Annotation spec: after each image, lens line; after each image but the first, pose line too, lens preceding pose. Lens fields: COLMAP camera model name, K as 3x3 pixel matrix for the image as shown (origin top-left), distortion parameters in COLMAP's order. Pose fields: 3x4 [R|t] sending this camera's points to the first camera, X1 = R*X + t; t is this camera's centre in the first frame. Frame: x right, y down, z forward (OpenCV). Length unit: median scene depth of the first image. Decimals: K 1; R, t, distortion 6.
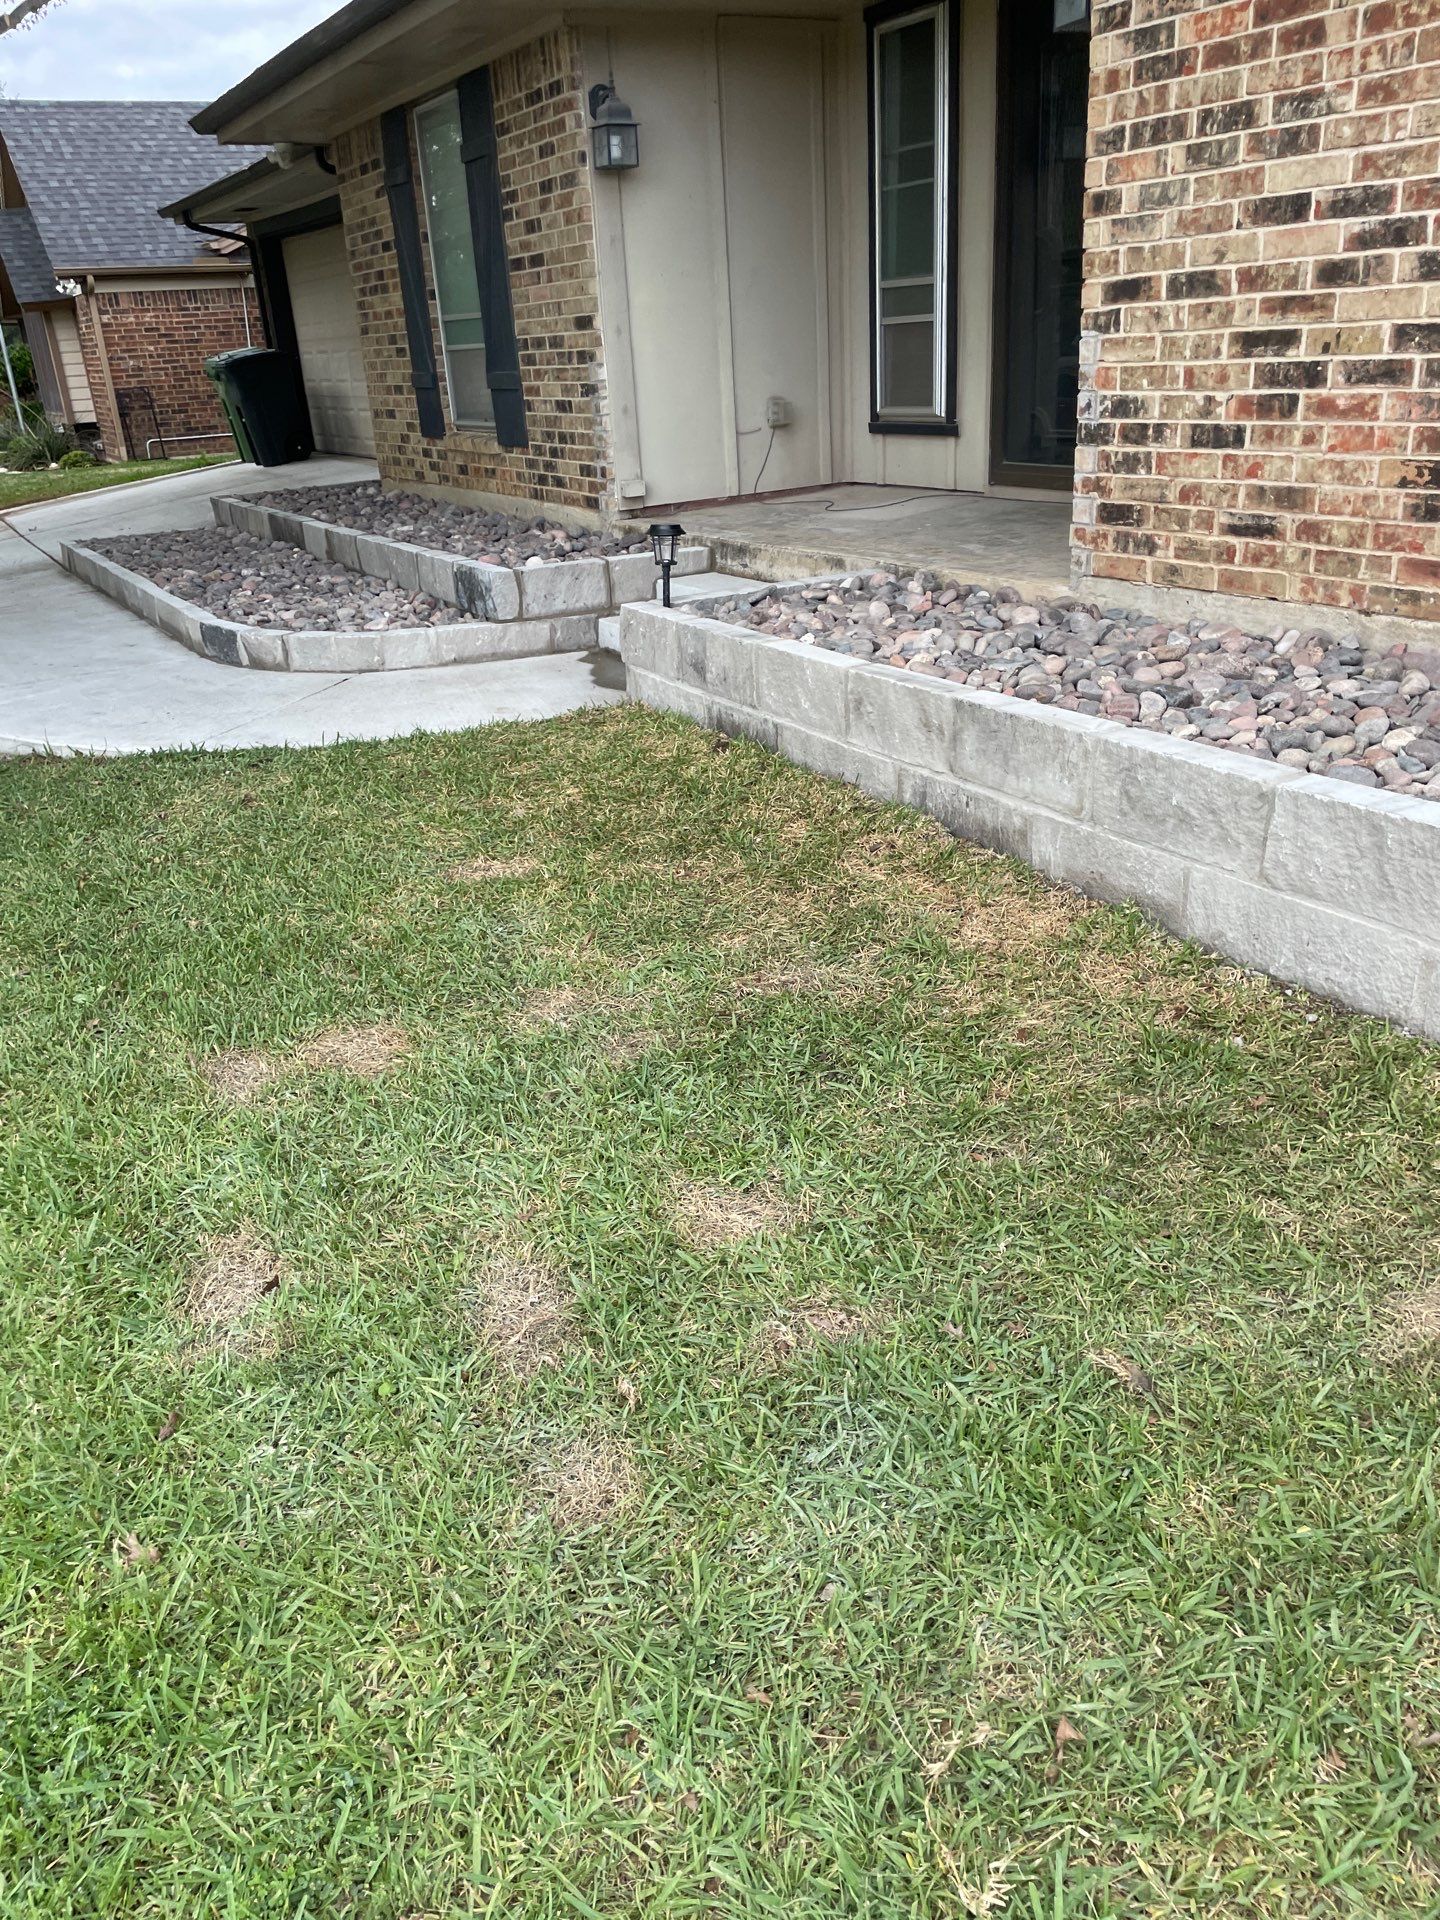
lens RADIAL K [[1440.1, 0, 728.2], [0, 1440.1, 978.0], [0, 0, 1]] dist [0.098342, -0.127545]
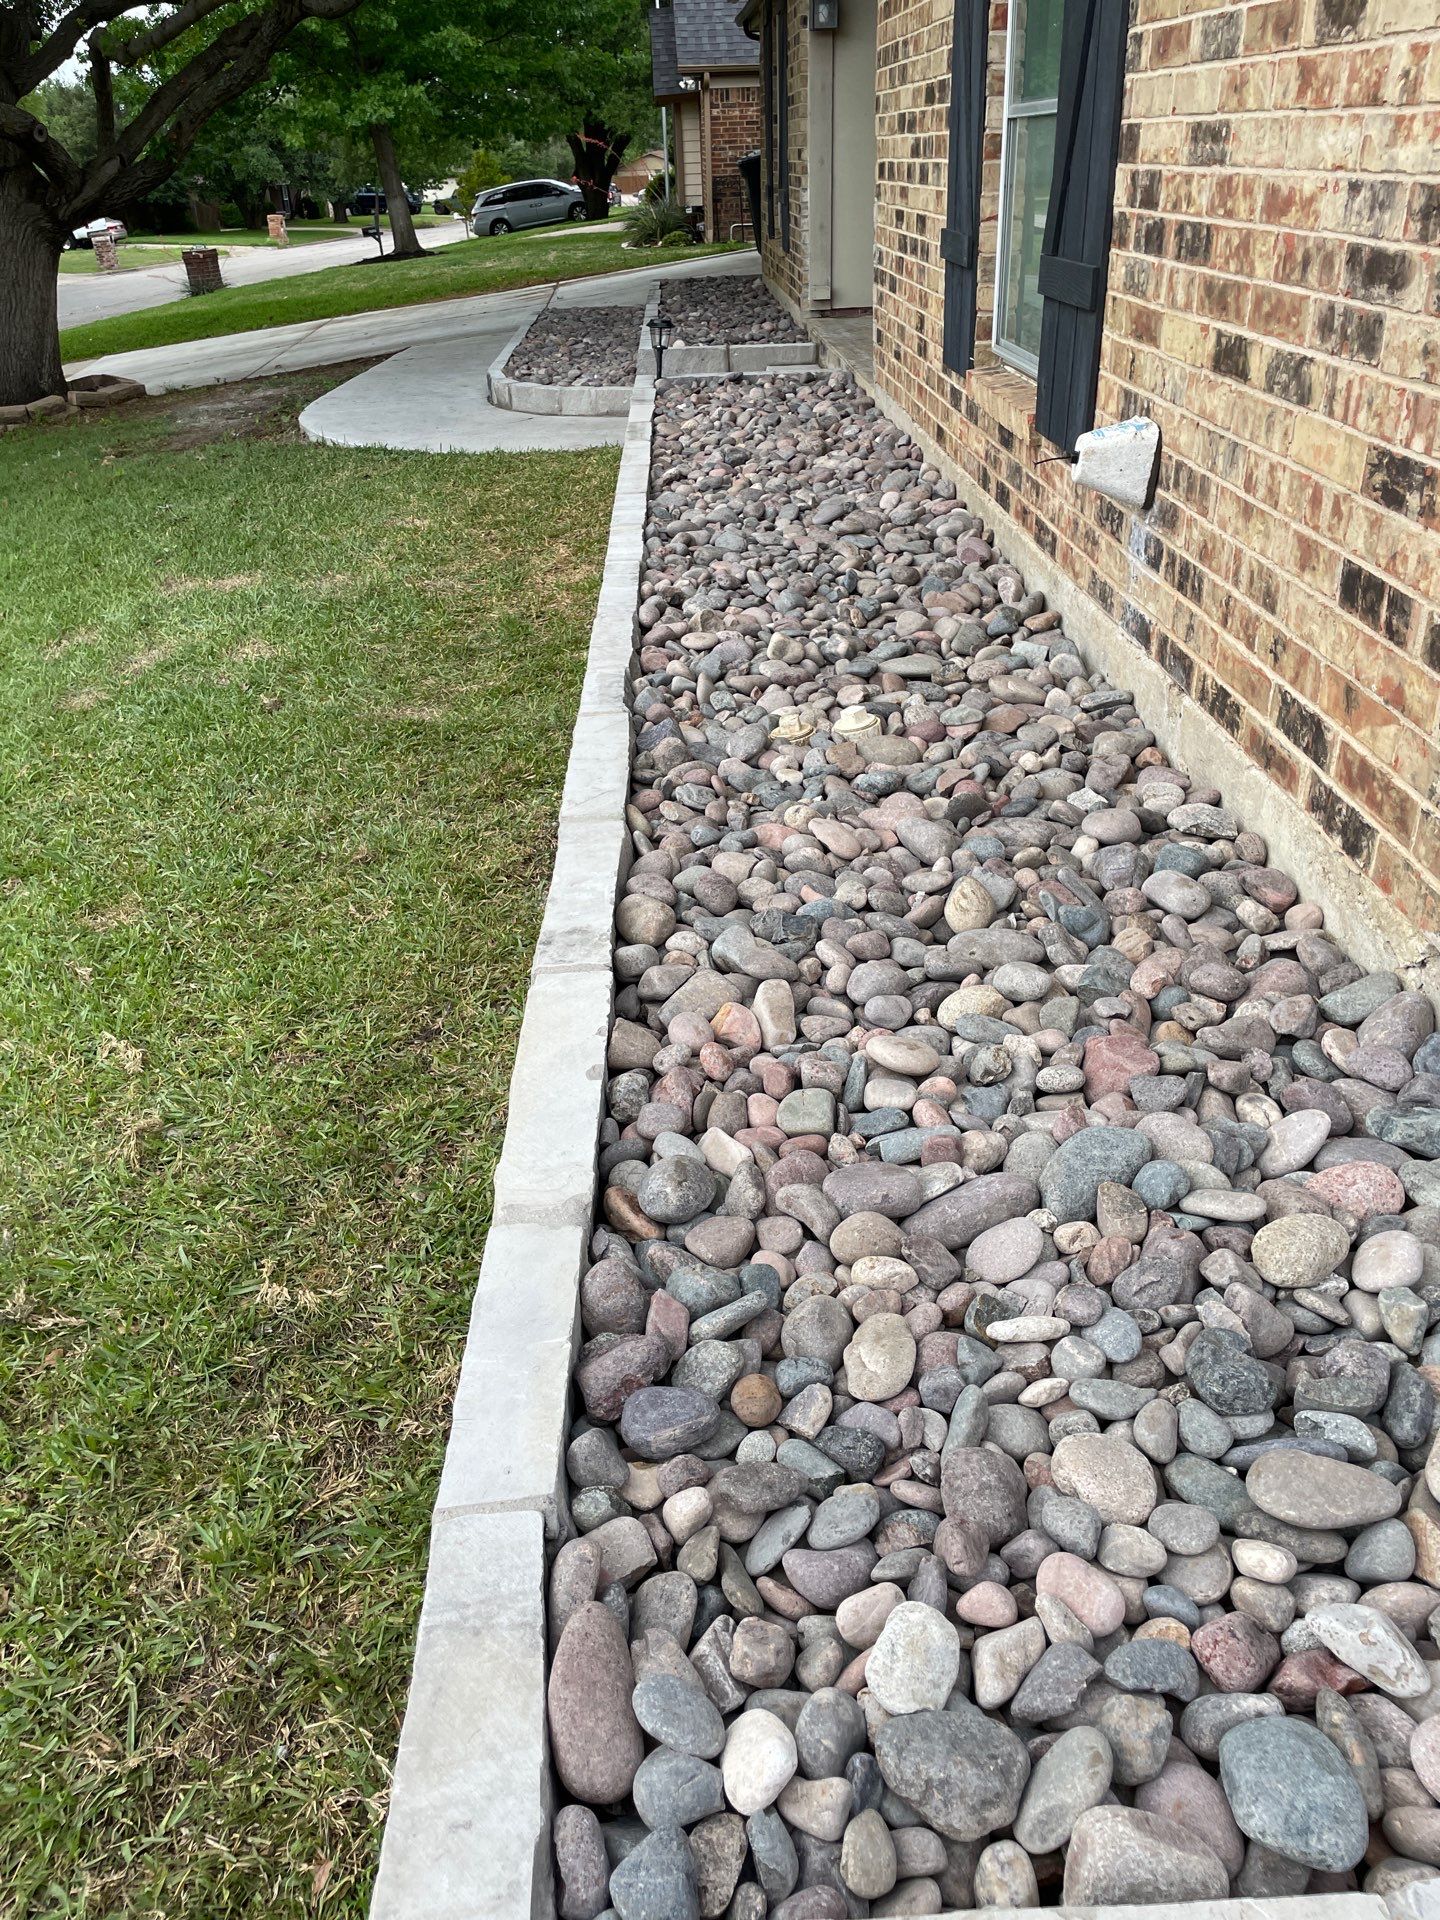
lens RADIAL K [[1440.1, 0, 728.7], [0, 1440.1, 955.6], [0, 0, 1]] dist [0.098342, -0.127545]
pose [[0.889447, 0.244233, -0.386308, 0.906282], [-0.200229, 0.968042, 0.151005, 0.077181], [0.410843, -0.056961, 0.909925, -0.390182]]
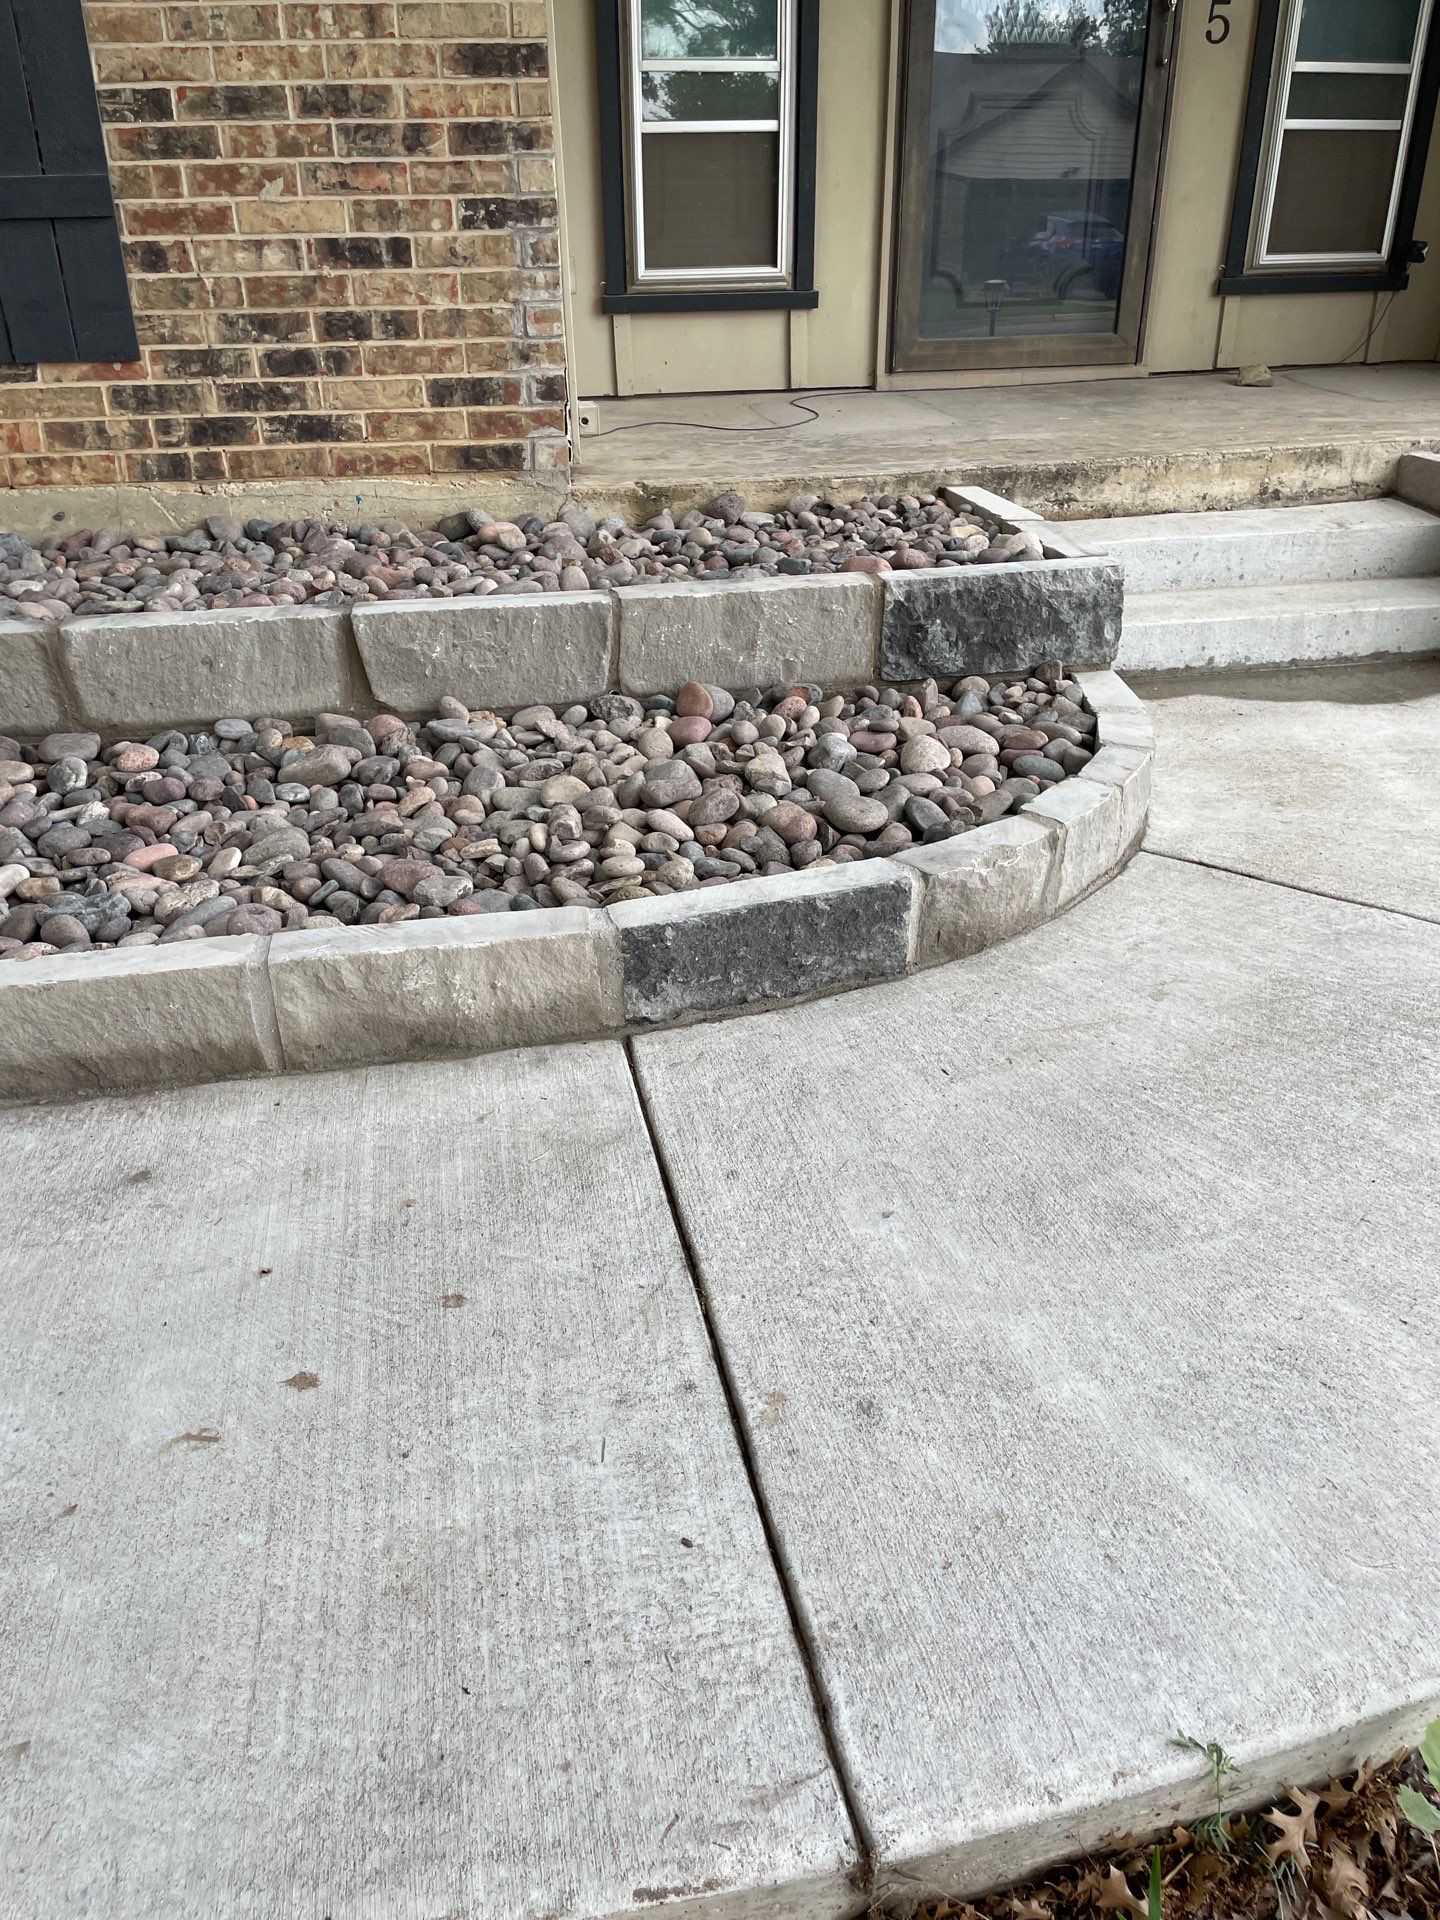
lens RADIAL K [[1440.1, 0, 706.7], [0, 1440.1, 969.6], [0, 0, 1]] dist [0.098342, -0.127545]
pose [[0.342461, -0.389900, 0.854809, -1.040773], [0.373974, 0.891212, 0.256680, -0.519192], [-0.861896, 0.231773, 0.451018, 1.445030]]
